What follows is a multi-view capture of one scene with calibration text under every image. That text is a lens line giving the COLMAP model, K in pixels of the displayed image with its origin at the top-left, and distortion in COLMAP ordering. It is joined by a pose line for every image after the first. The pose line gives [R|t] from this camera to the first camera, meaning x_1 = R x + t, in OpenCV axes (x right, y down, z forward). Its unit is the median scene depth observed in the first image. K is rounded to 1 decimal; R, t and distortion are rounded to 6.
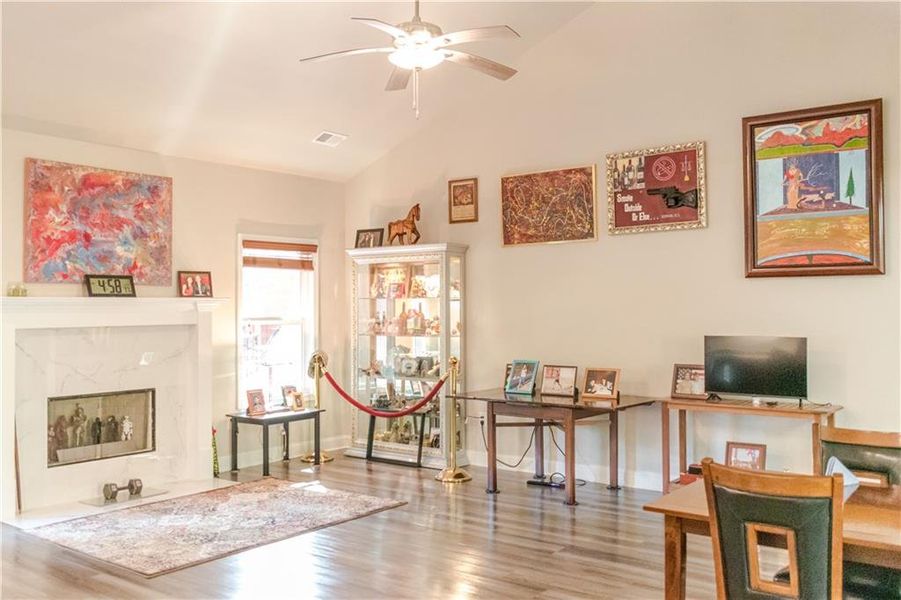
lens RADIAL K [[832.8, 0, 450.5], [0, 832.8, 300.0], [0, 0, 1]] dist [-0.001879, -0.002024]
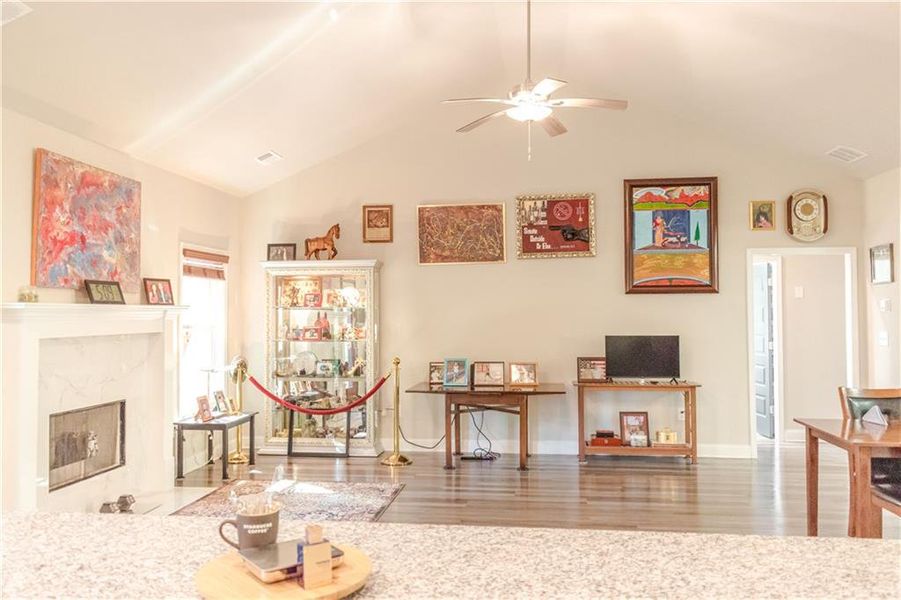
lens RADIAL K [[717.1, 0, 450.5], [0, 717.1, 300.0], [0, 0, 1]] dist [0.005700, 0.001542]
pose [[0.864148, 0.010561, 0.503126, -0.463603], [-0.002693, 0.999863, -0.016362, 0.003887], [-0.503230, 0.012784, 0.864058, 0.097825]]
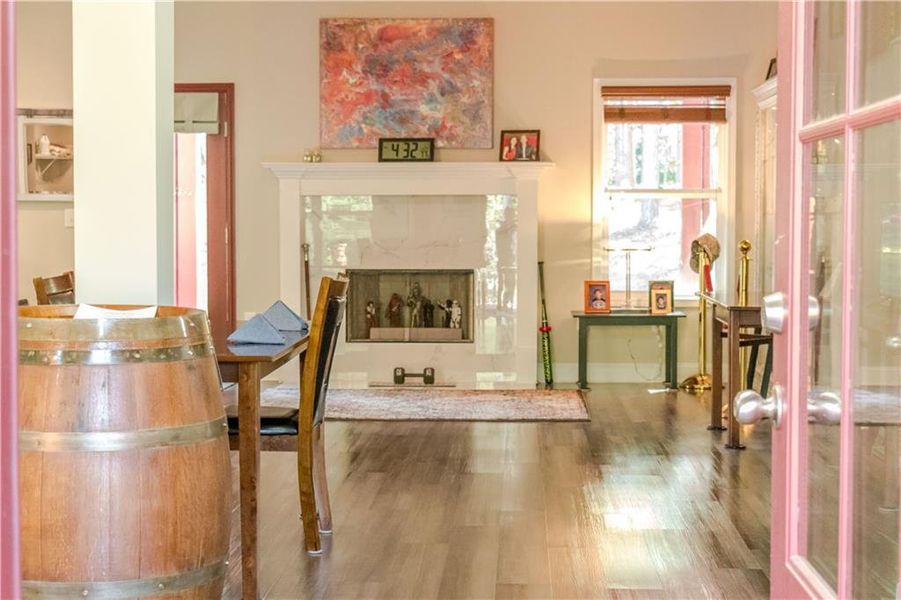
lens RADIAL K [[1415.3, 0, 450.5], [0, 1415.3, 300.0], [0, 0, 1]] dist [0.005277, 0.004549]
pose [[0.572358, 0.051562, -0.818381, 0.848573], [0.002687, 0.997898, 0.064751, 0.044377], [0.819999, -0.039259, 0.571016, 0.156031]]
